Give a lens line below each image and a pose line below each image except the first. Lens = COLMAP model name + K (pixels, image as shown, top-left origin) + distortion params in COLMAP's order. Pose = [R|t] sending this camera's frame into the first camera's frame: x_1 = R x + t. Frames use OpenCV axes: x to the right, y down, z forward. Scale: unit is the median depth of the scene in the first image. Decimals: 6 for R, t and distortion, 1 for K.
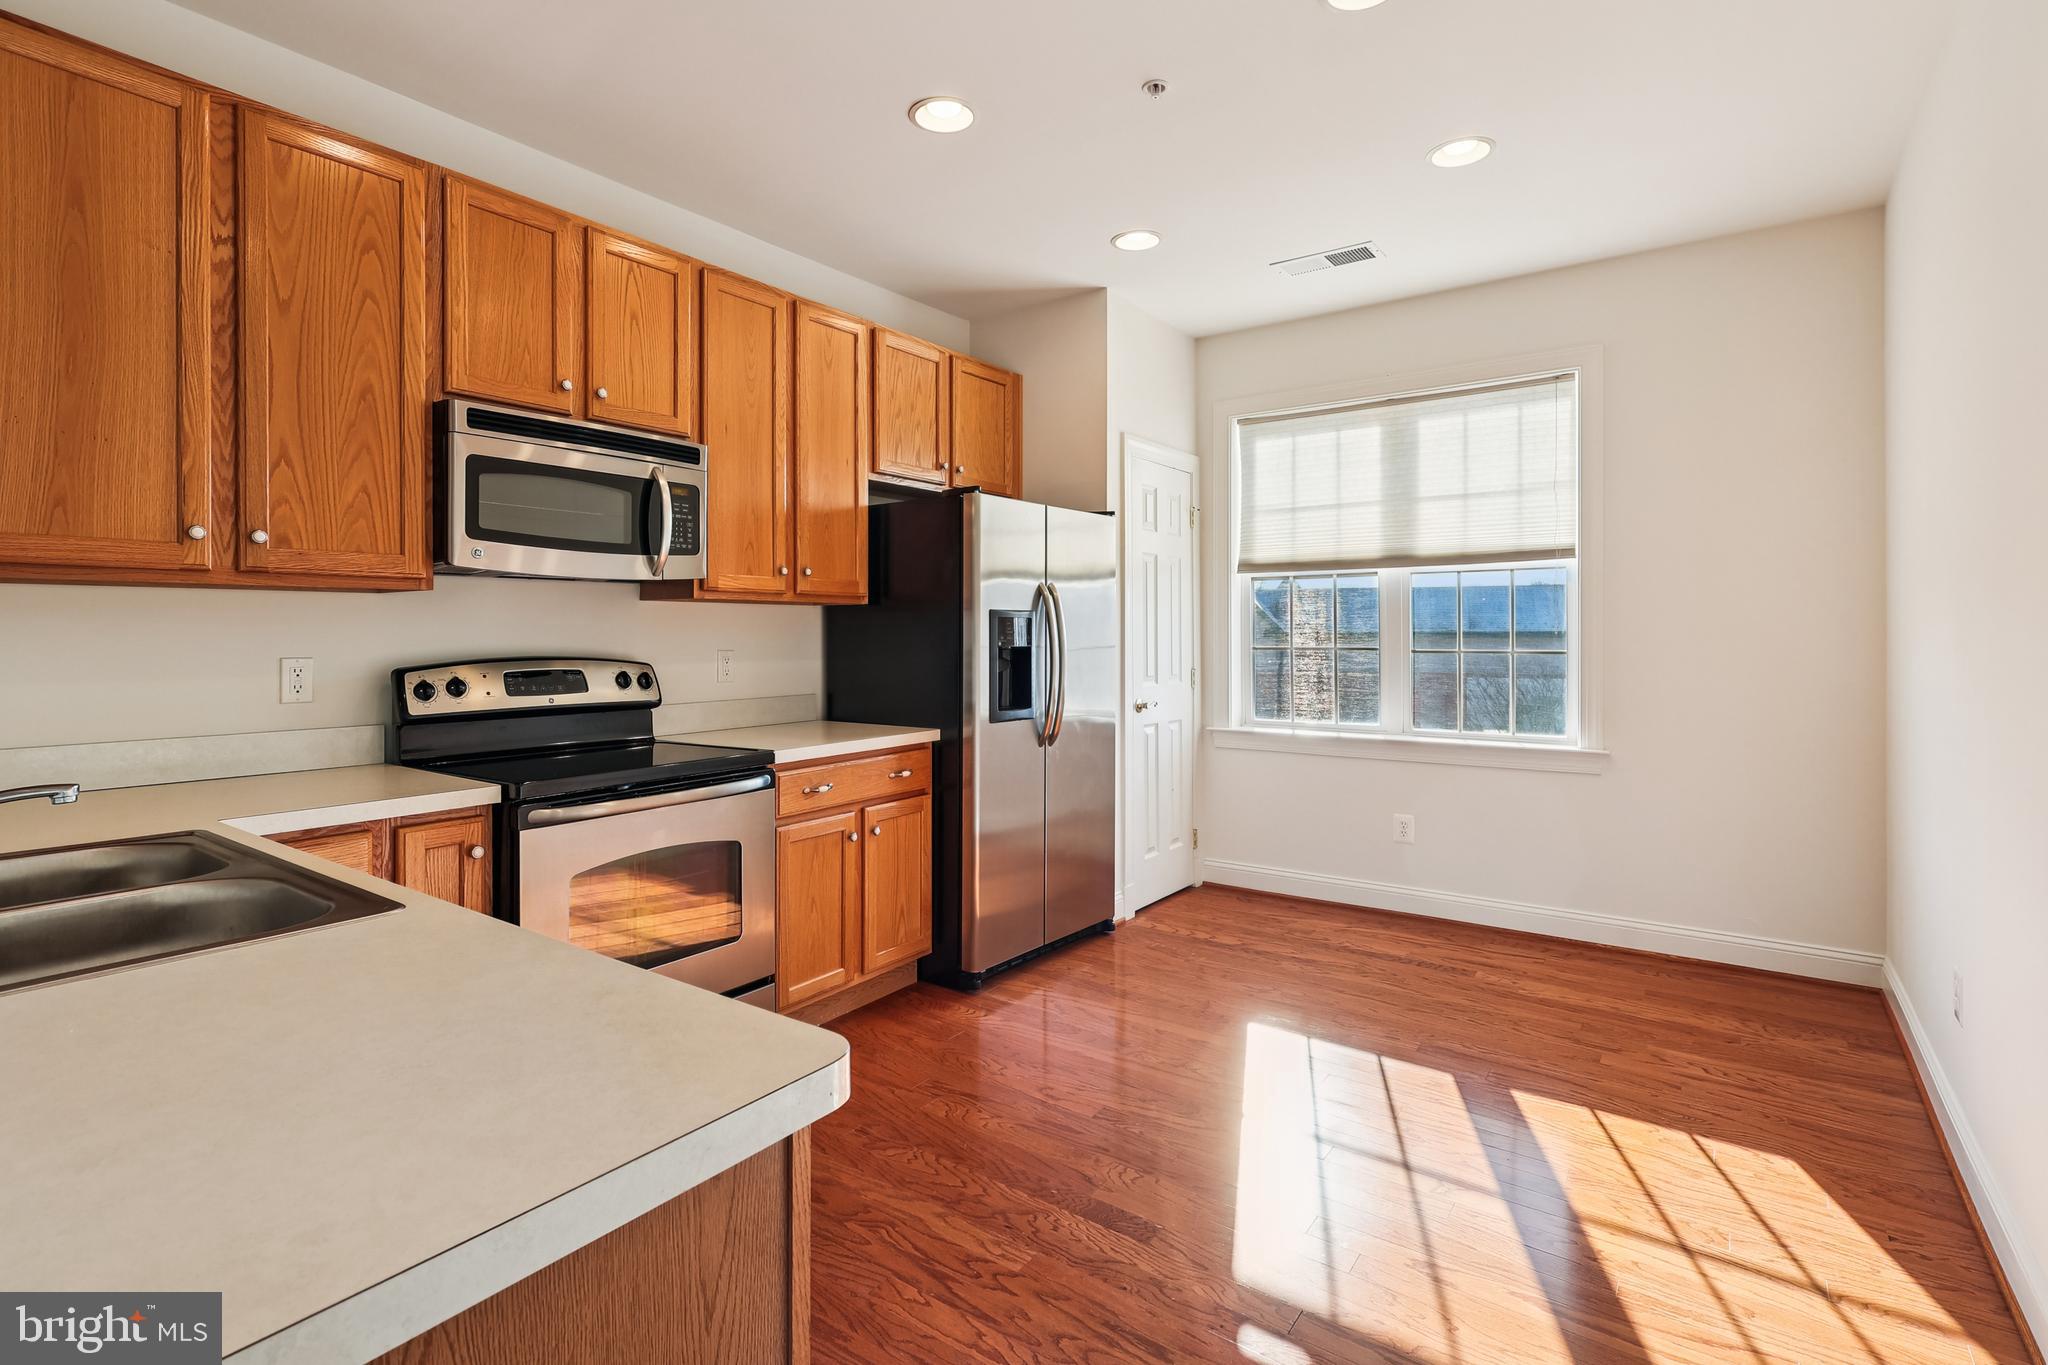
lens RADIAL K [[986.9, 0, 999.2], [0, 986.9, 644.5], [0, 0, 1]] dist [0.002418, 0.000320]
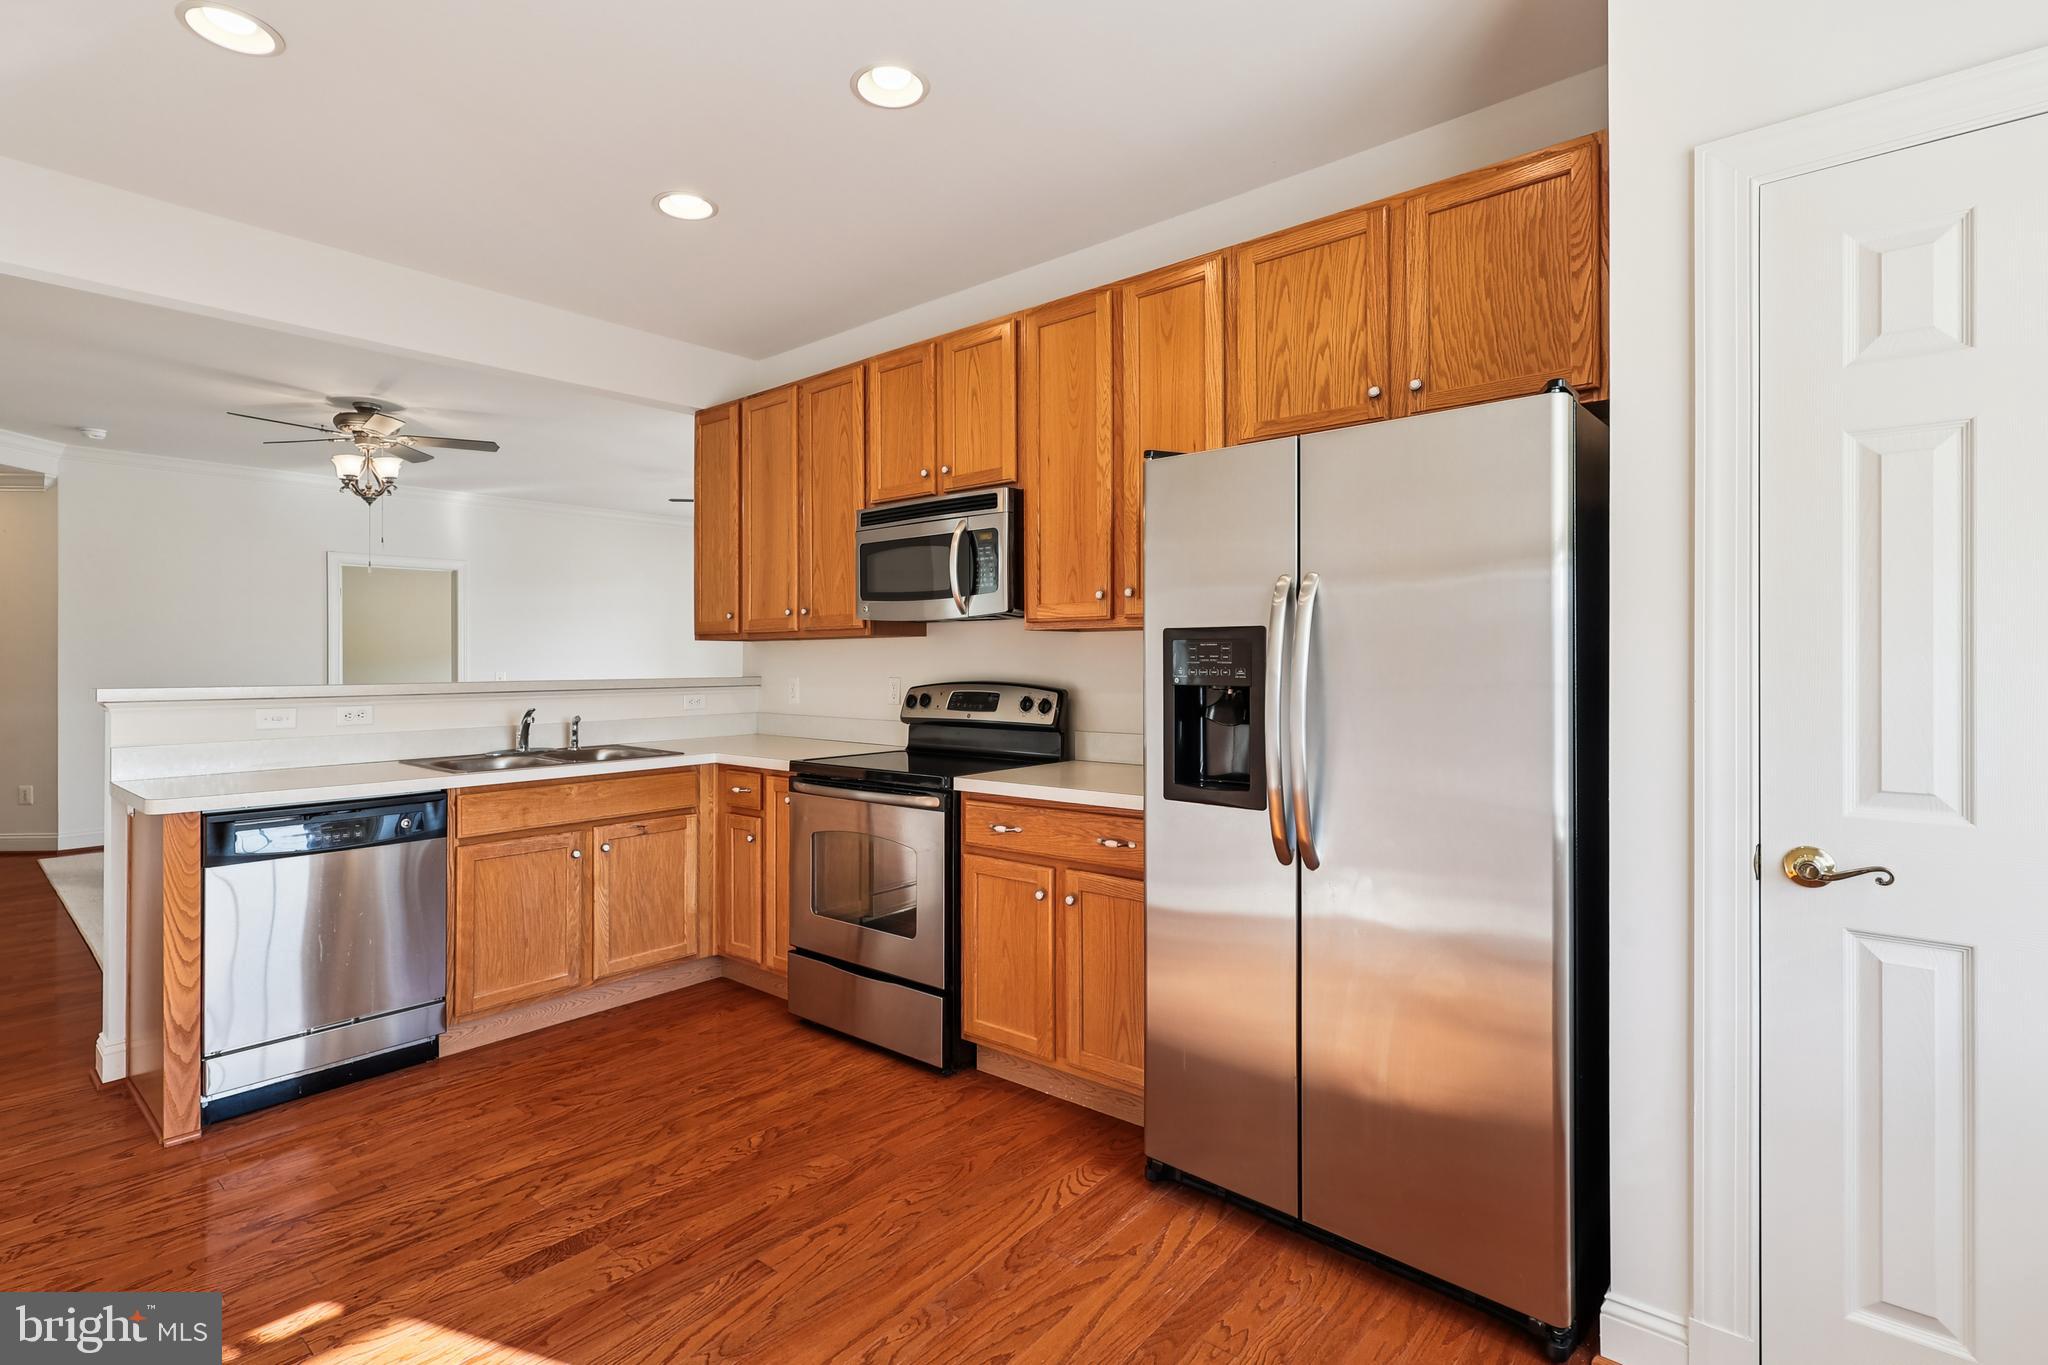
lens RADIAL K [[986.9, 0, 1023.3], [0, 986.9, 665.9], [0, 0, 1]] dist [0.002418, 0.000320]
pose [[-0.069396, 0.007879, -0.997558, 0.702169], [-0.007306, 0.999938, 0.008406, -0.016327], [0.997562, 0.007872, -0.069334, 1.003242]]
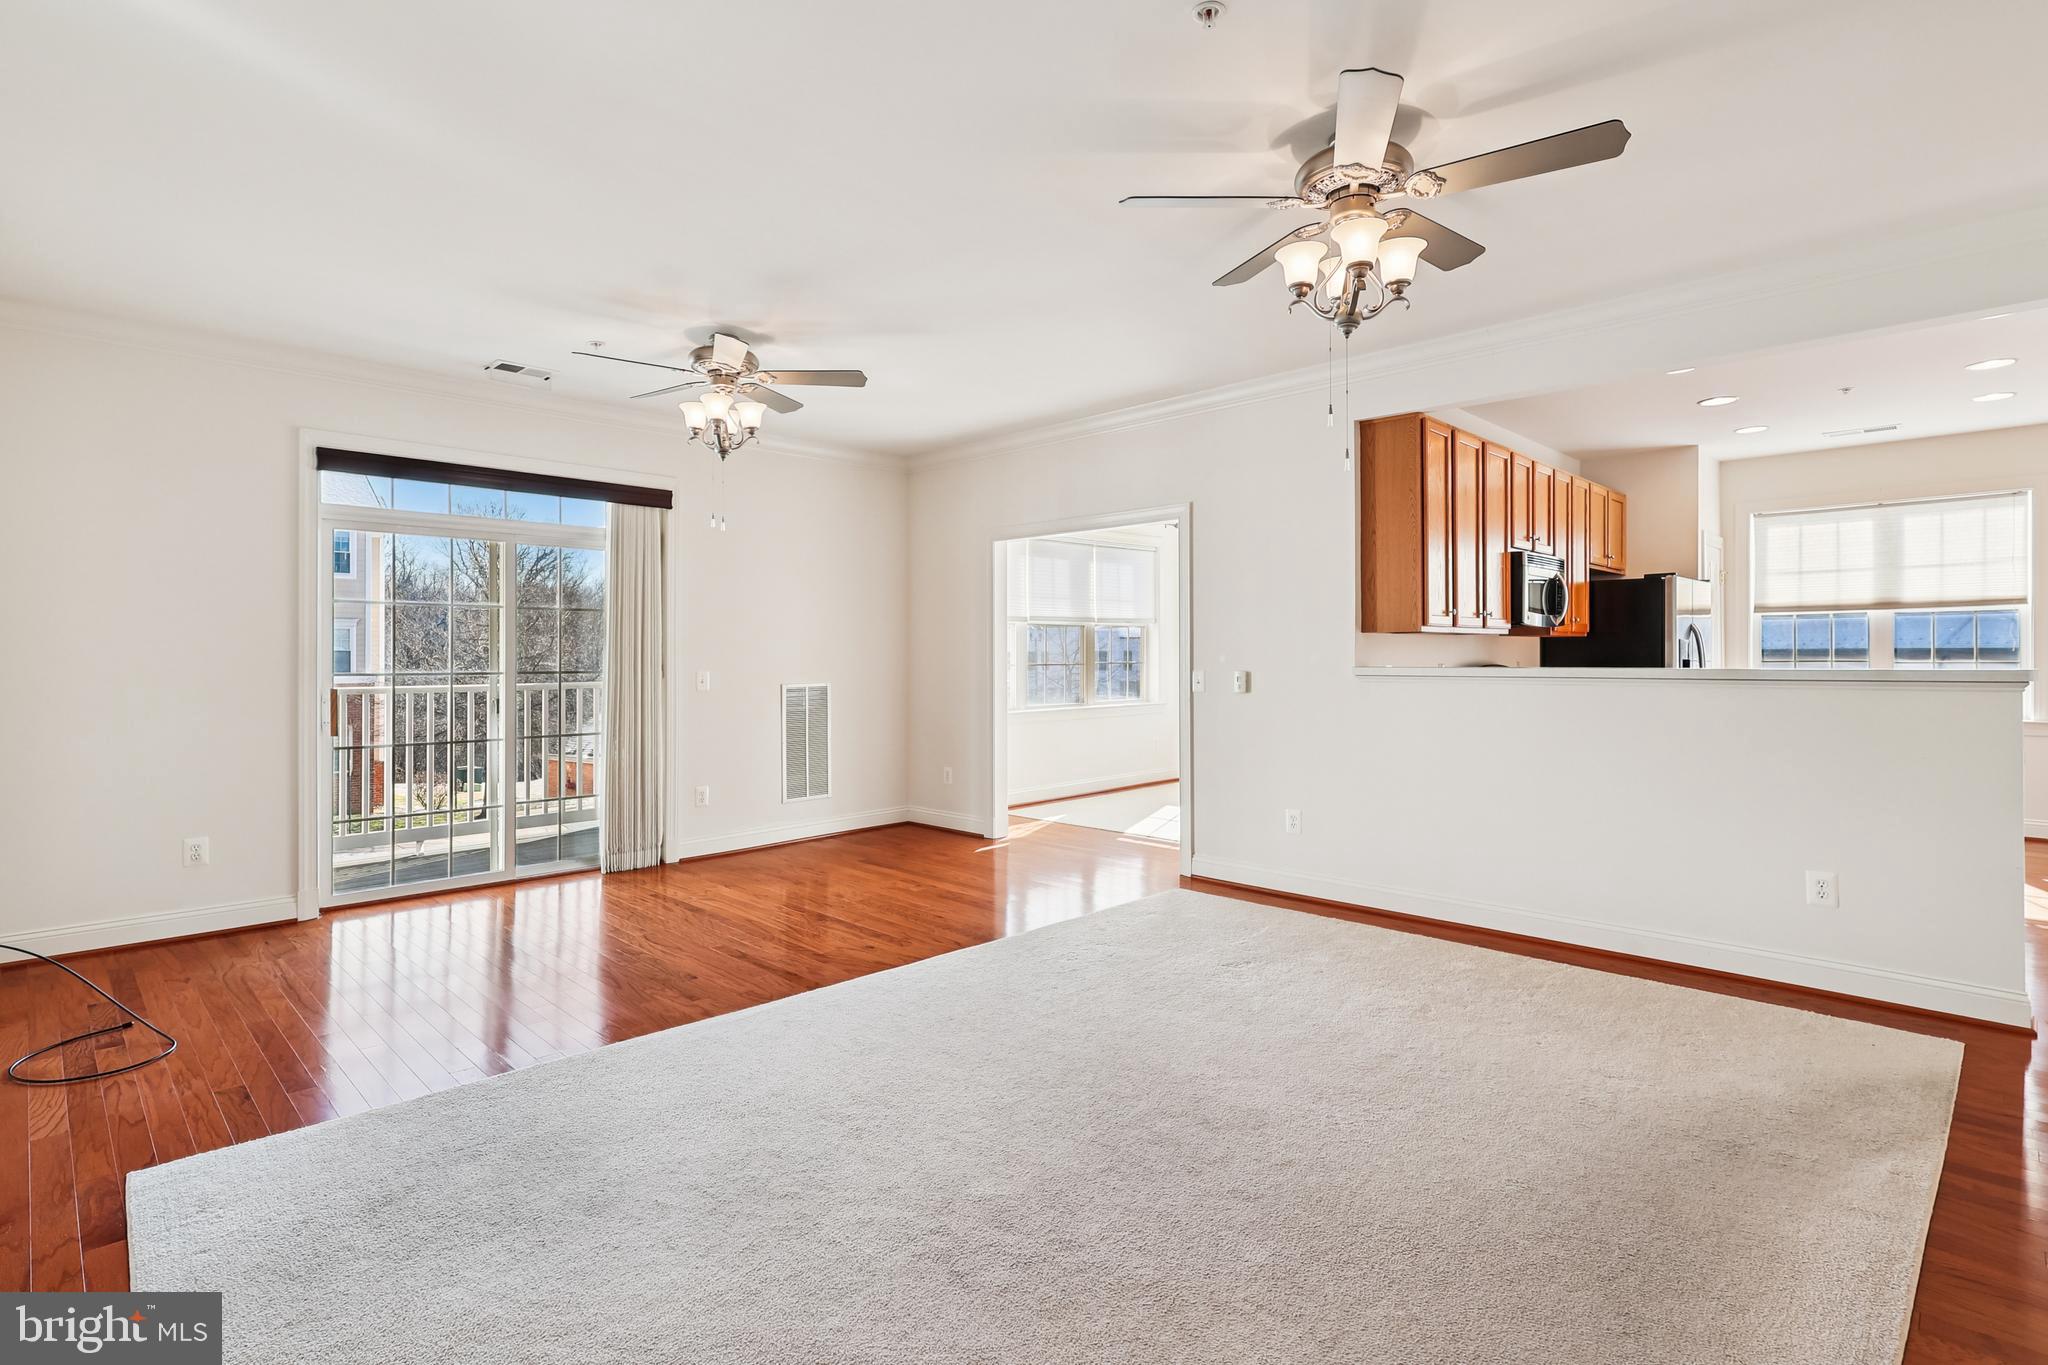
lens RADIAL K [[986.9, 0, 1017.5], [0, 986.9, 664.2], [0, 0, 1]] dist [0.002418, 0.000320]
pose [[0.988686, -0.004851, -0.149919, -1.078068], [0.004508, 0.999986, -0.002626, 0.011037], [0.149930, 0.001920, 0.988695, -1.137386]]
